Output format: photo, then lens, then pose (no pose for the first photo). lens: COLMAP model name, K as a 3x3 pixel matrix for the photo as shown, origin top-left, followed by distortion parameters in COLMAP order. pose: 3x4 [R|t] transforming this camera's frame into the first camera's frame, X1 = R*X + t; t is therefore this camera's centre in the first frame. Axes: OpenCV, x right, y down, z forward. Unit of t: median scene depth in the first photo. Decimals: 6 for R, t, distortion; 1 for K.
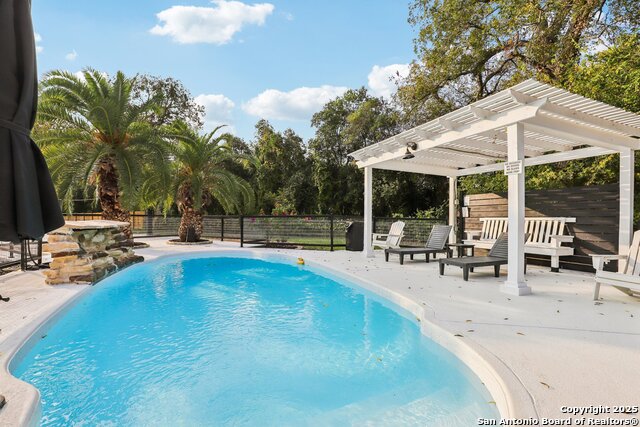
lens RADIAL K [[295.1, 0, 320.0], [0, 295.1, 213.5], [0, 0, 1]] dist [-0.002017, 0.000342]
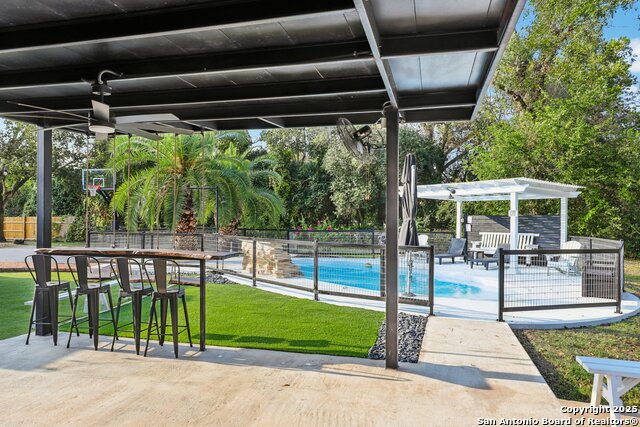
lens RADIAL K [[416.5, 0, 320.0], [0, 416.5, 213.5], [0, 0, 1]] dist [0.067587, -0.000163]
pose [[0.972087, 0.002325, 0.234610, -0.690889], [-0.002387, 0.999997, -0.000019, -0.075581], [-0.234610, -0.000542, 0.972090, -0.797821]]
